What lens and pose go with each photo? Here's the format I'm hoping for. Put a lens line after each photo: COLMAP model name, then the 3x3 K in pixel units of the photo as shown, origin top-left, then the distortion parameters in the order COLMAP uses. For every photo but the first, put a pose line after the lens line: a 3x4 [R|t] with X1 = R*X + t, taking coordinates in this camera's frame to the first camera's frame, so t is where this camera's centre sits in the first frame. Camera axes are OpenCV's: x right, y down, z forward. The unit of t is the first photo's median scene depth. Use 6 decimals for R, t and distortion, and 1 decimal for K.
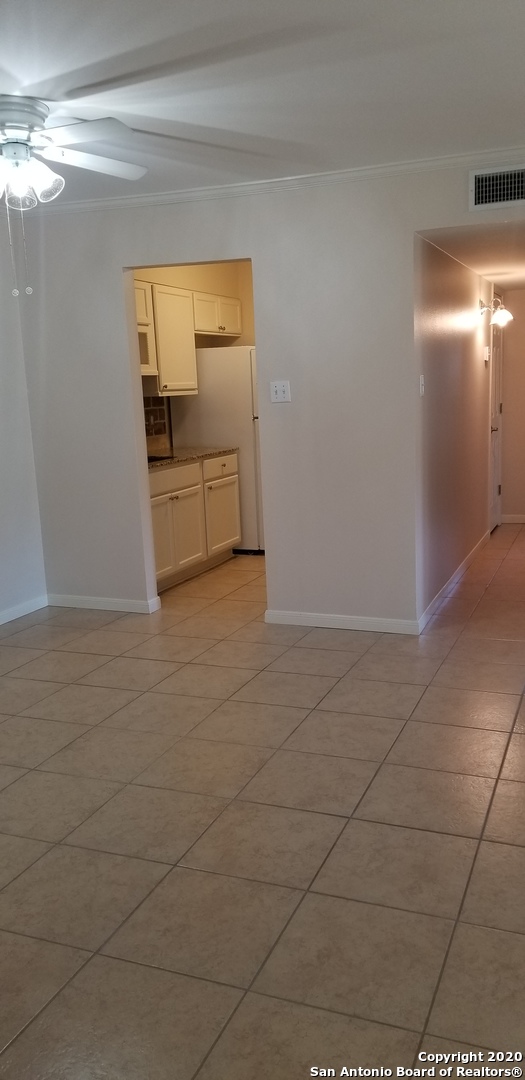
lens RADIAL K [[845.1, 0, 272.5], [0, 845.1, 550.0], [0, 0, 1]] dist [0.077937, -0.113557]
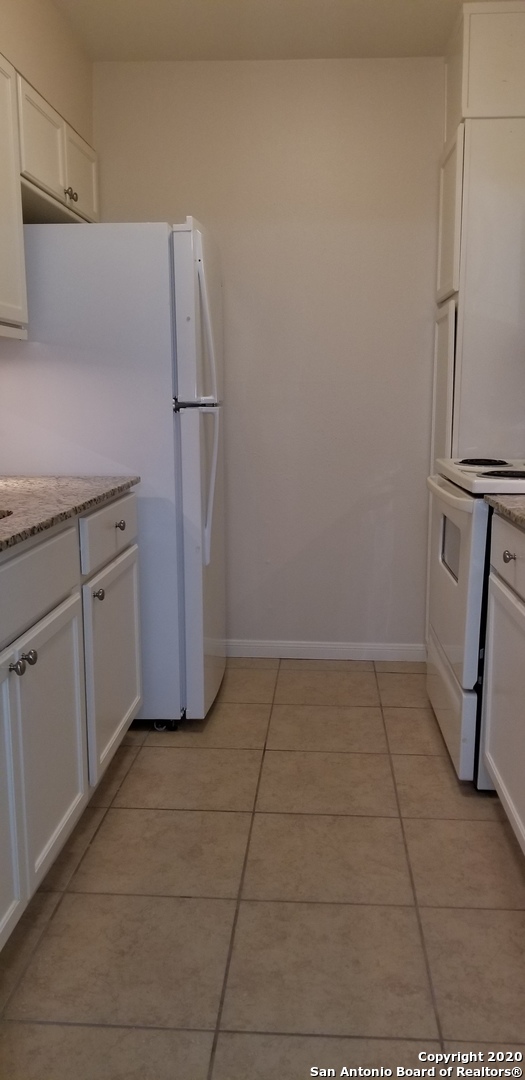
lens RADIAL K [[845.1, 0, 272.5], [0, 845.1, 550.0], [0, 0, 1]] dist [0.077937, -0.113557]
pose [[0.946327, -0.020907, 0.322535, -0.111618], [0.027675, 0.999482, -0.016411, -0.078970], [-0.322024, 0.024456, 0.946415, 0.601988]]
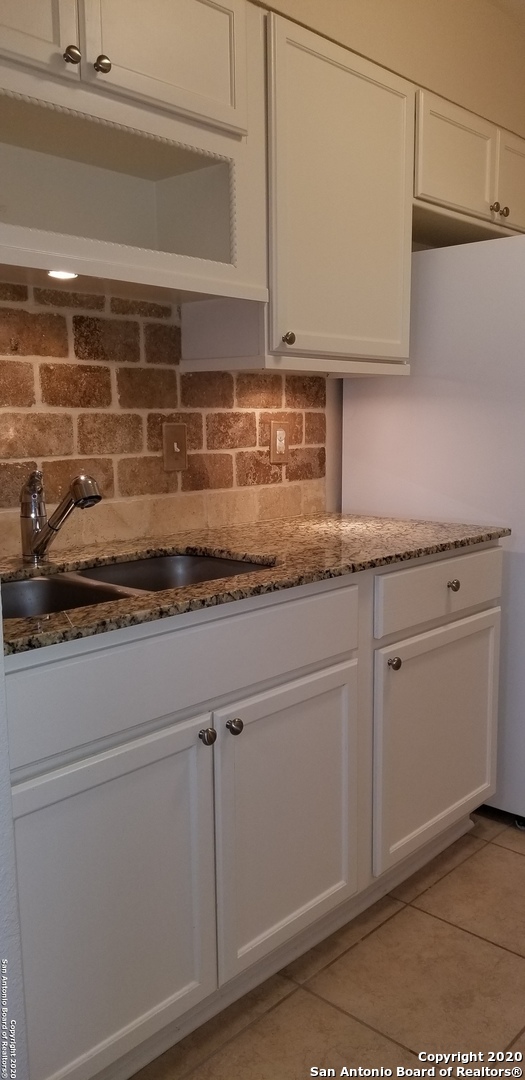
lens RADIAL K [[845.1, 0, 272.5], [0, 845.1, 550.0], [0, 0, 1]] dist [0.077937, -0.113557]
pose [[0.939078, 0.084474, -0.333161, -0.015261], [-0.095434, 0.995297, -0.016639, -0.098607], [0.330188, 0.047420, 0.942723, 0.646723]]
